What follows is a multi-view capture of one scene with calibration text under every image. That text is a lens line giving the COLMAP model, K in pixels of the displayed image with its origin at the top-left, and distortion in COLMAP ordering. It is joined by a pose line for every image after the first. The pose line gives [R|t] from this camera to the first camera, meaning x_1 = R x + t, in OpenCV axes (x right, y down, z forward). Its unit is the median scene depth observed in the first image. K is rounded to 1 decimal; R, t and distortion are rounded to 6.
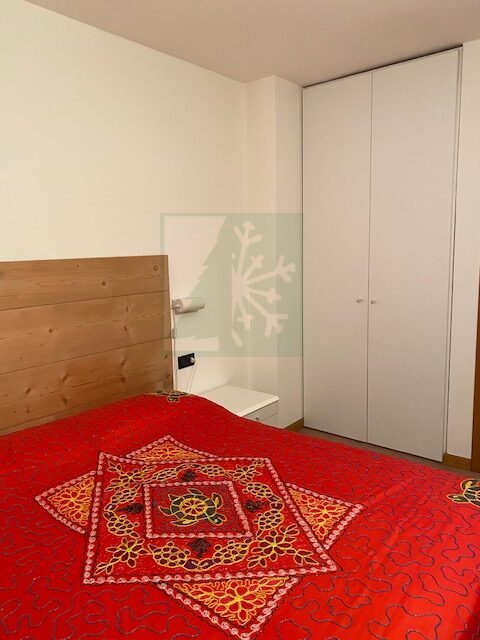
lens RADIAL K [[489.7, 0, 245.9], [0, 489.7, 314.3], [0, 0, 1]] dist [0.041156, -0.037559]
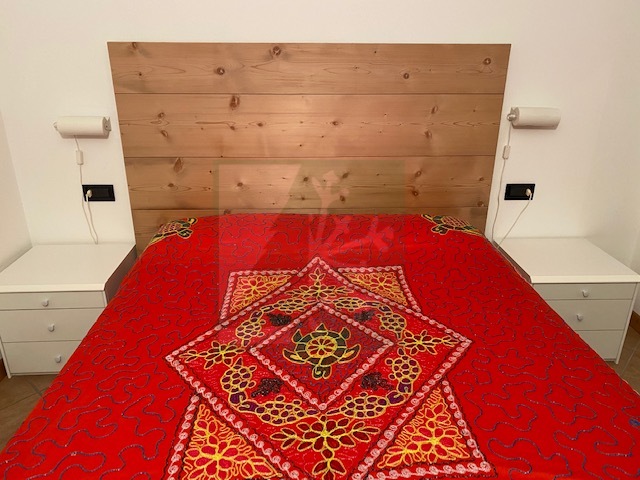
lens RADIAL K [[489.7, 0, 322.7], [0, 489.7, 237.3], [0, 0, 1]] dist [0.041156, -0.037559]
pose [[0.664627, 0.302866, -0.683039, 0.384255], [-0.133002, 0.947519, 0.290721, -0.036735], [0.735242, -0.102376, 0.670029, 0.405987]]
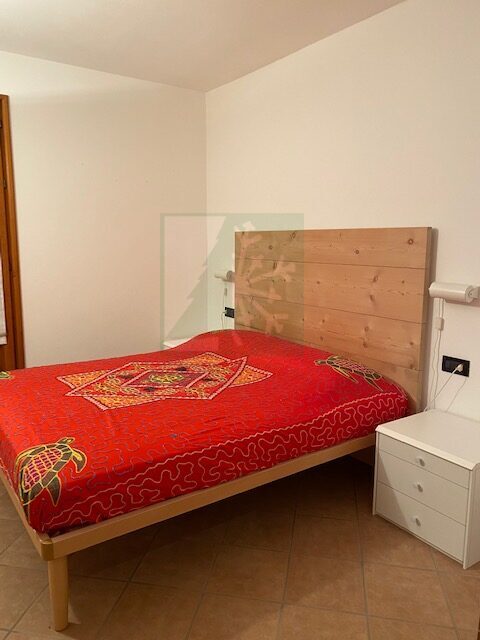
lens RADIAL K [[489.7, 0, 244.7], [0, 489.7, 319.3], [0, 0, 1]] dist [0.041156, -0.037559]
pose [[-0.277520, 0.174345, -0.944768, 1.197450], [-0.144013, 0.964735, 0.220333, -0.172931], [0.949865, 0.197205, -0.242626, 1.453996]]
